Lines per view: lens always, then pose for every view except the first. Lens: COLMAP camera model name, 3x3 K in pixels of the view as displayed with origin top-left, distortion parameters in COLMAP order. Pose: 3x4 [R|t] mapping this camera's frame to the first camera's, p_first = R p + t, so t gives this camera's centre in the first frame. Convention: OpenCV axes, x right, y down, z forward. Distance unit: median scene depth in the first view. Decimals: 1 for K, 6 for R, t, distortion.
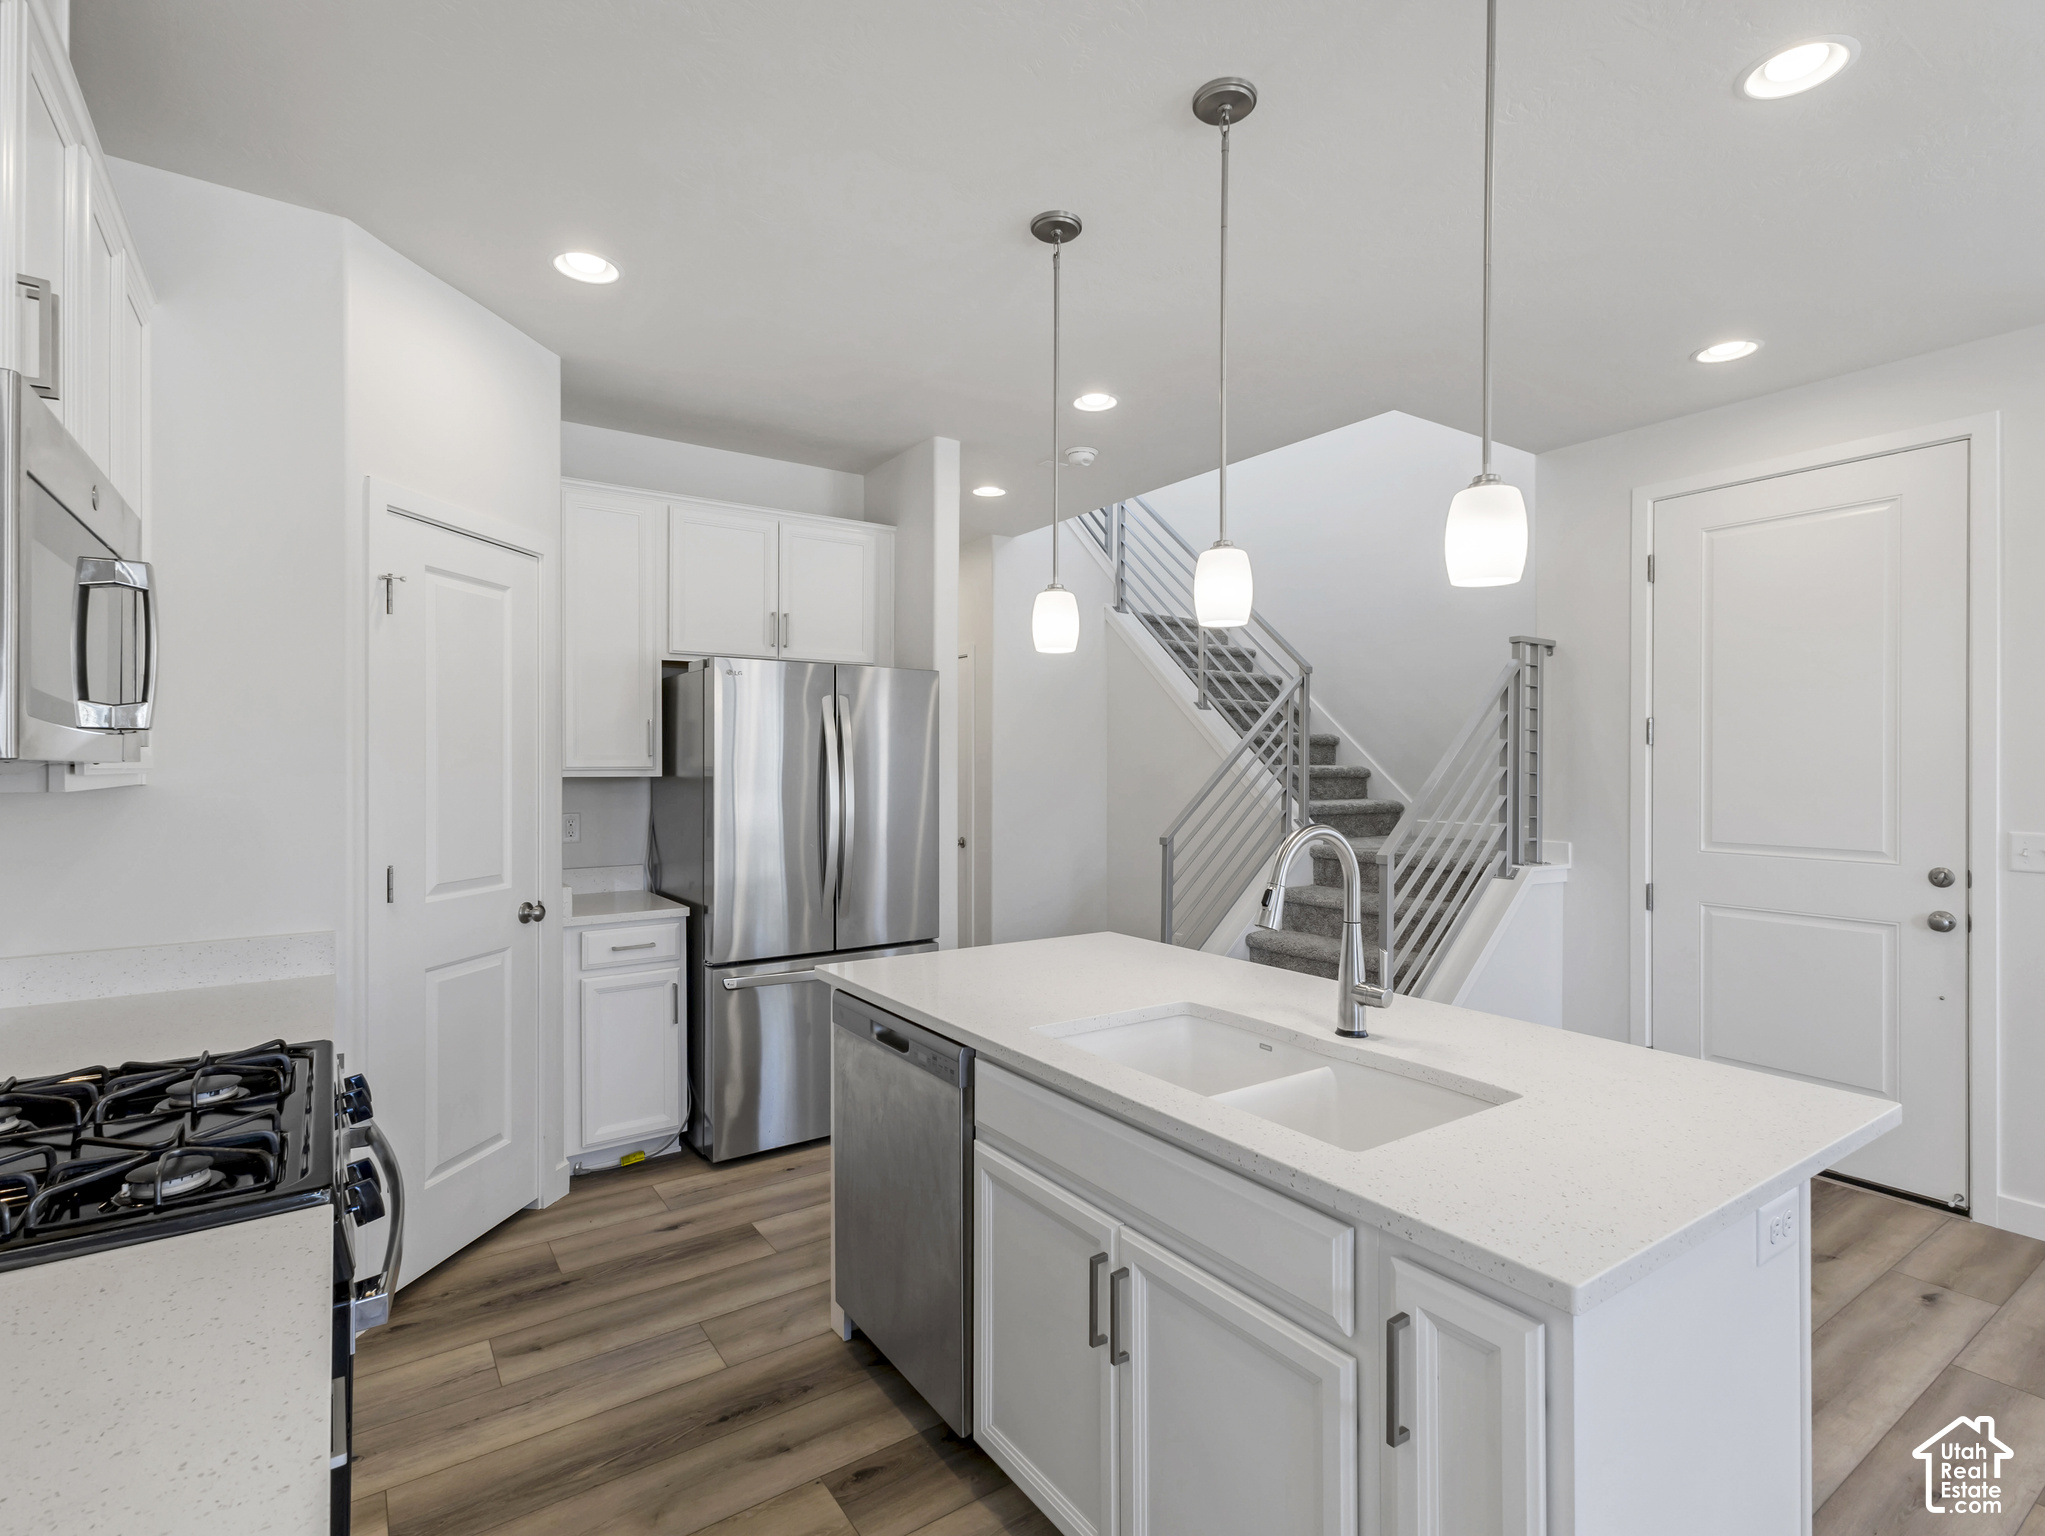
lens RADIAL K [[996.6, 0, 1036.1], [0, 996.6, 766.6], [0, 0, 1]] dist [0.000695, 0.000738]
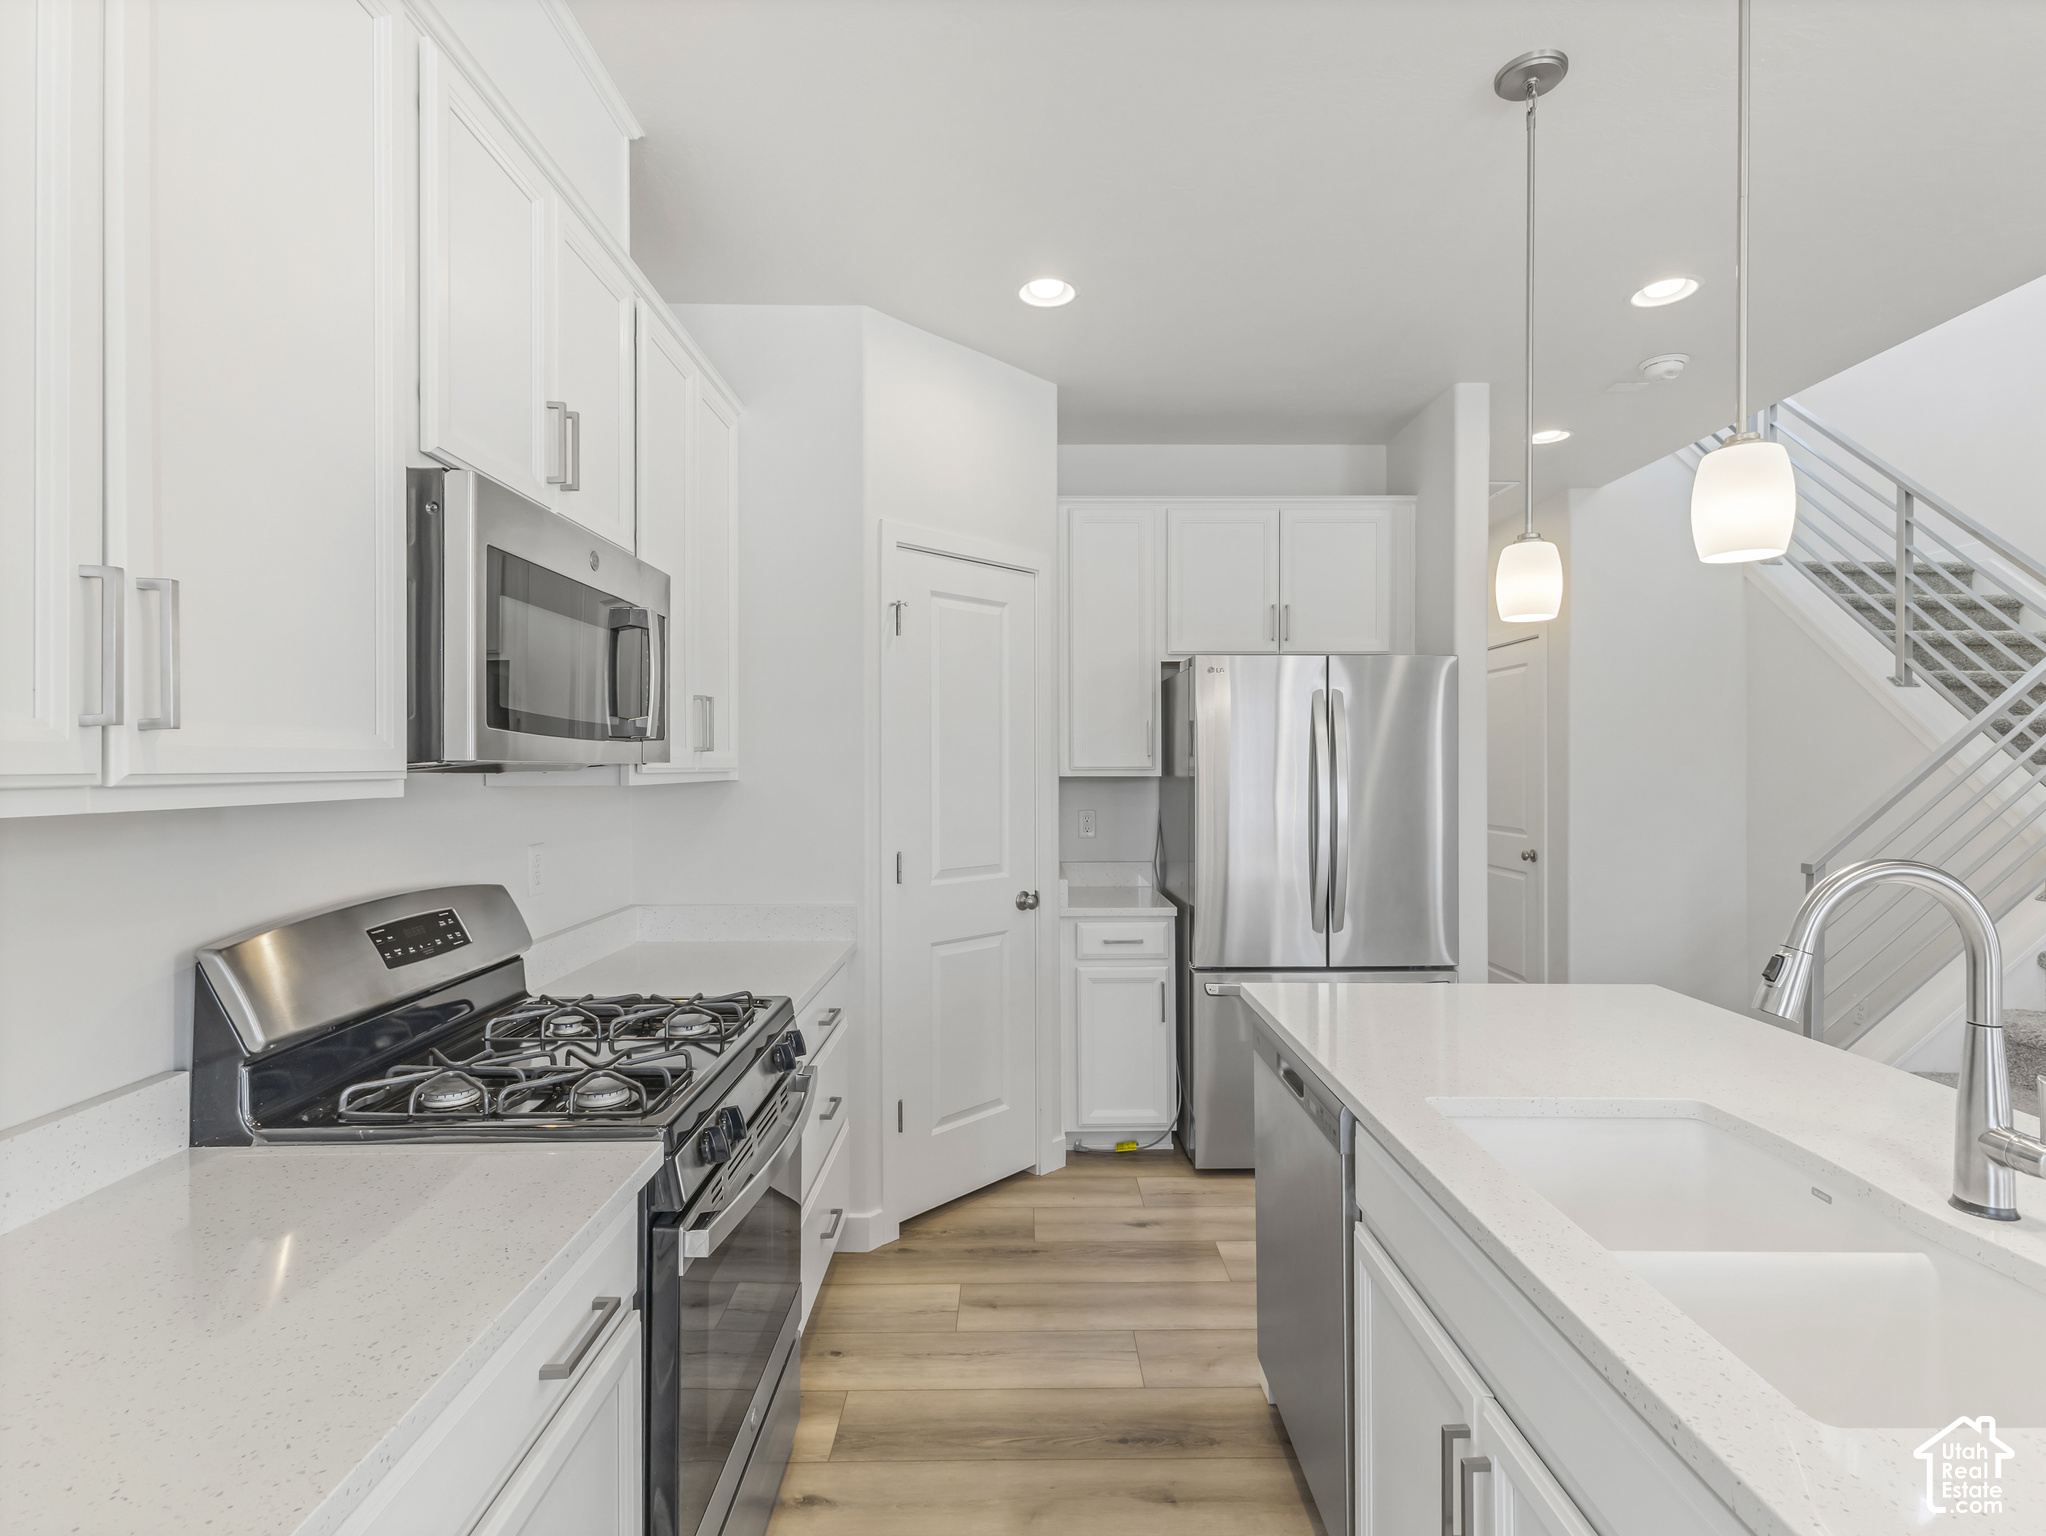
lens RADIAL K [[997.1, 0, 1027.1], [0, 997.1, 766.4], [0, 0, 1]] dist [0.000695, 0.000738]
pose [[0.821102, 0.000057, -0.570781, 0.132677], [-0.000324, 1.000000, -0.000366, 0.000318], [0.570781, 0.000485, 0.821102, 0.123780]]
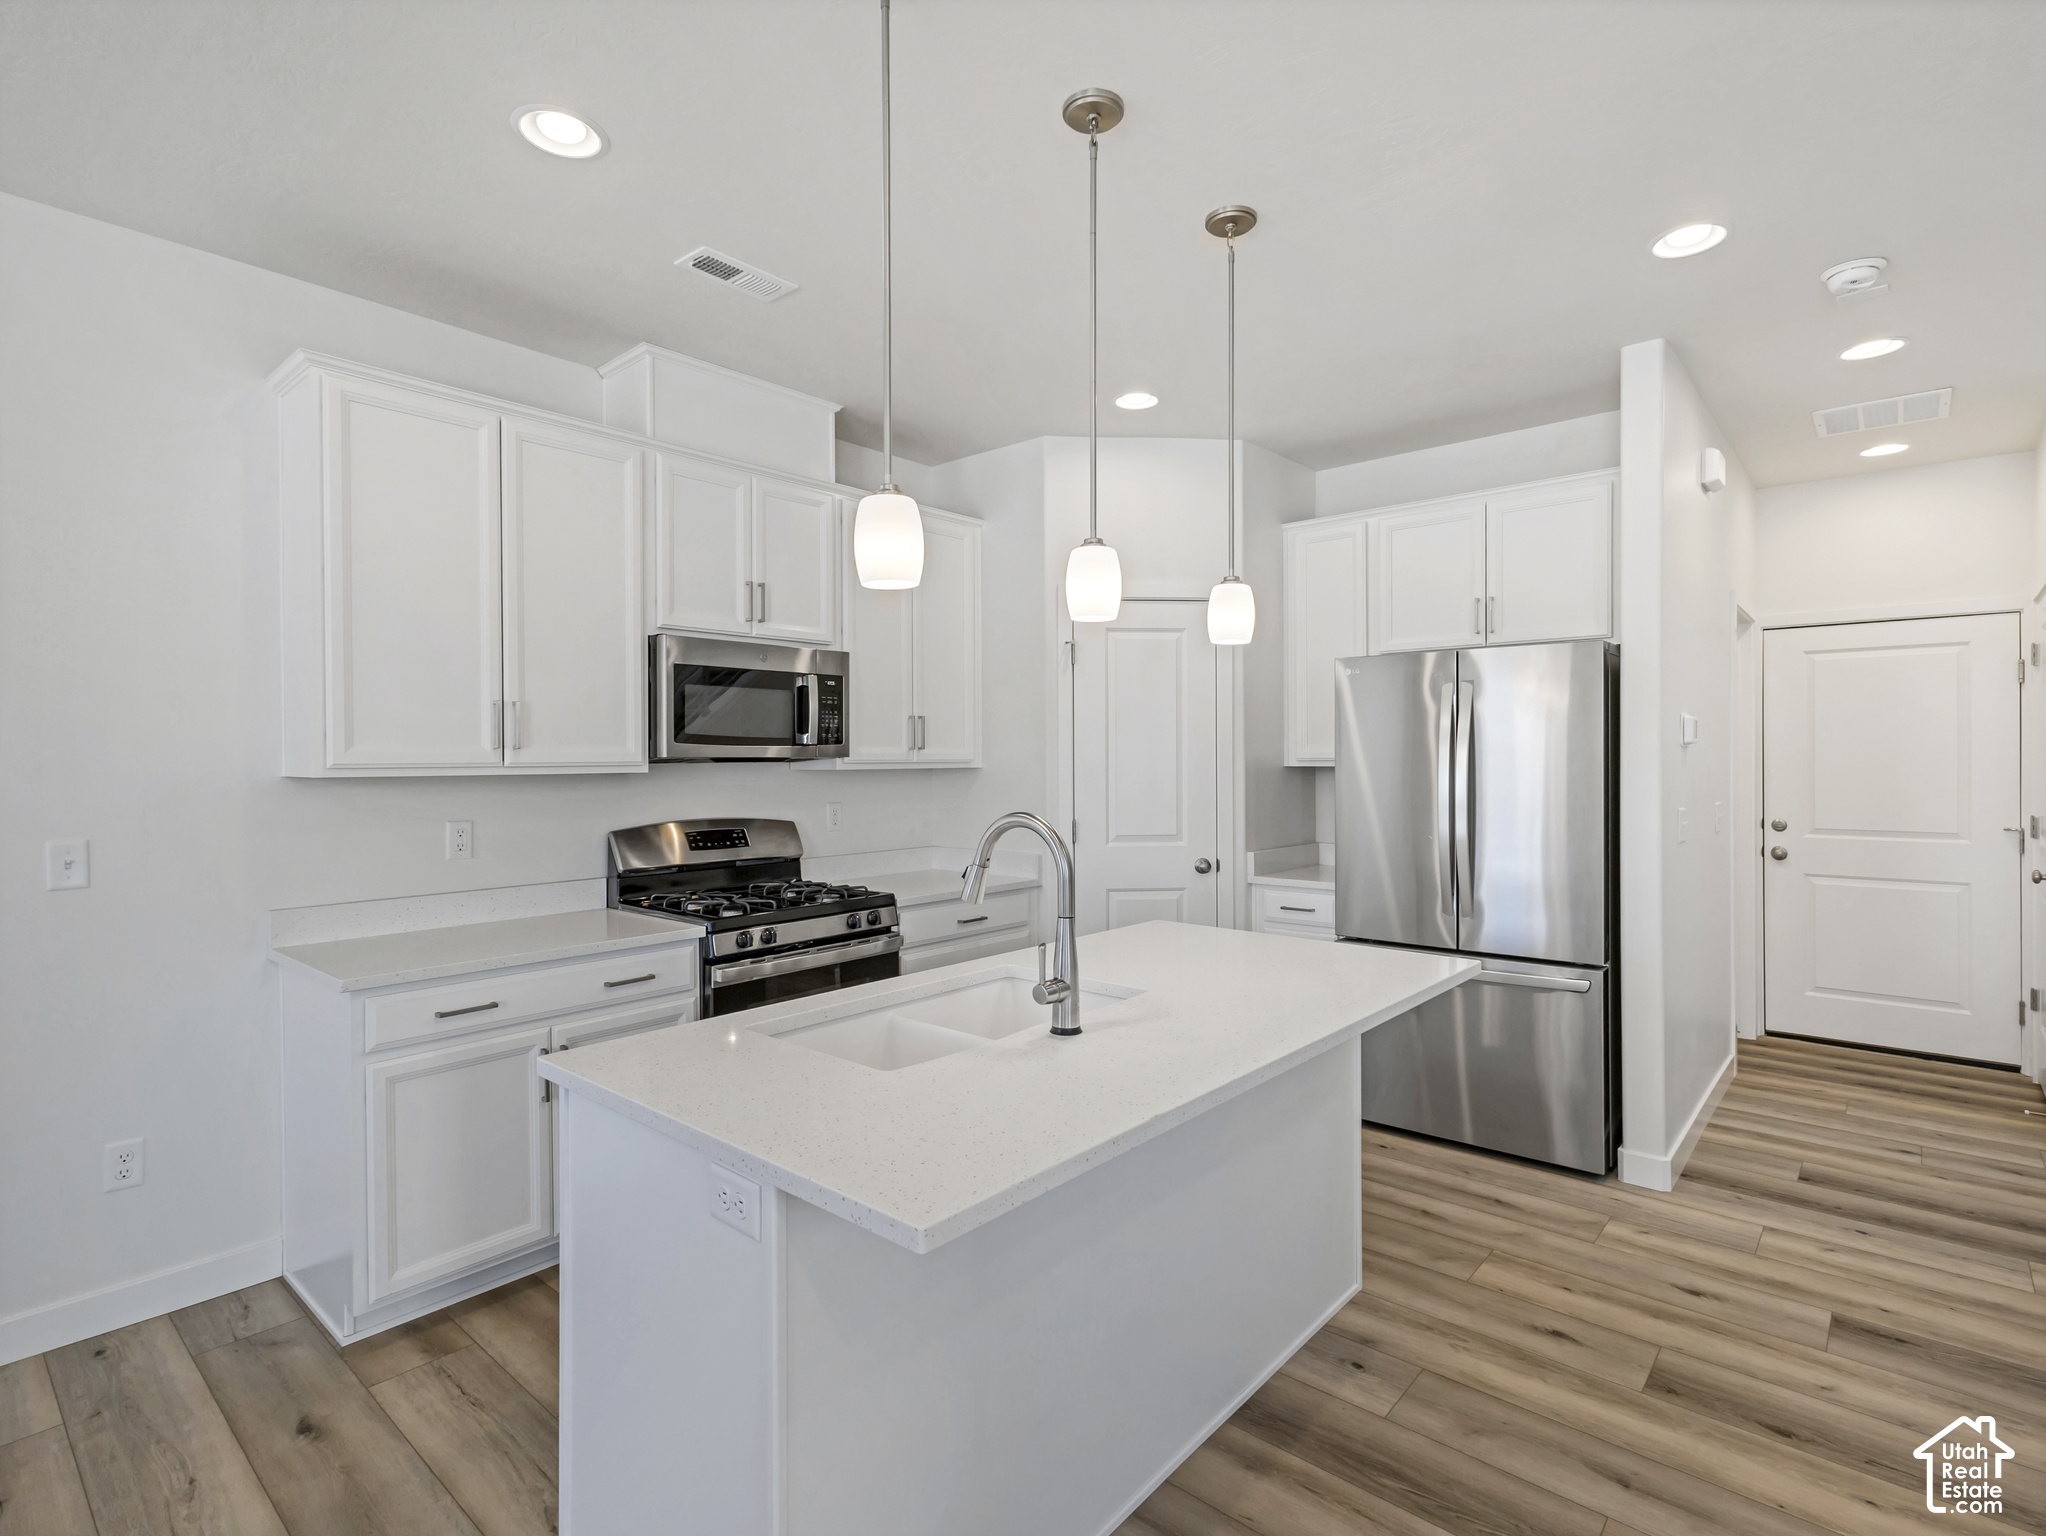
lens RADIAL K [[997.1, 0, 1022.0], [0, 997.1, 763.1], [0, 0, 1]] dist [0.000695, 0.000738]
pose [[0.244190, 0.003212, -0.969722, 0.868693], [0.002540, 0.999989, 0.003952, 0.000825], [0.969724, -0.003428, 0.244179, 0.497592]]
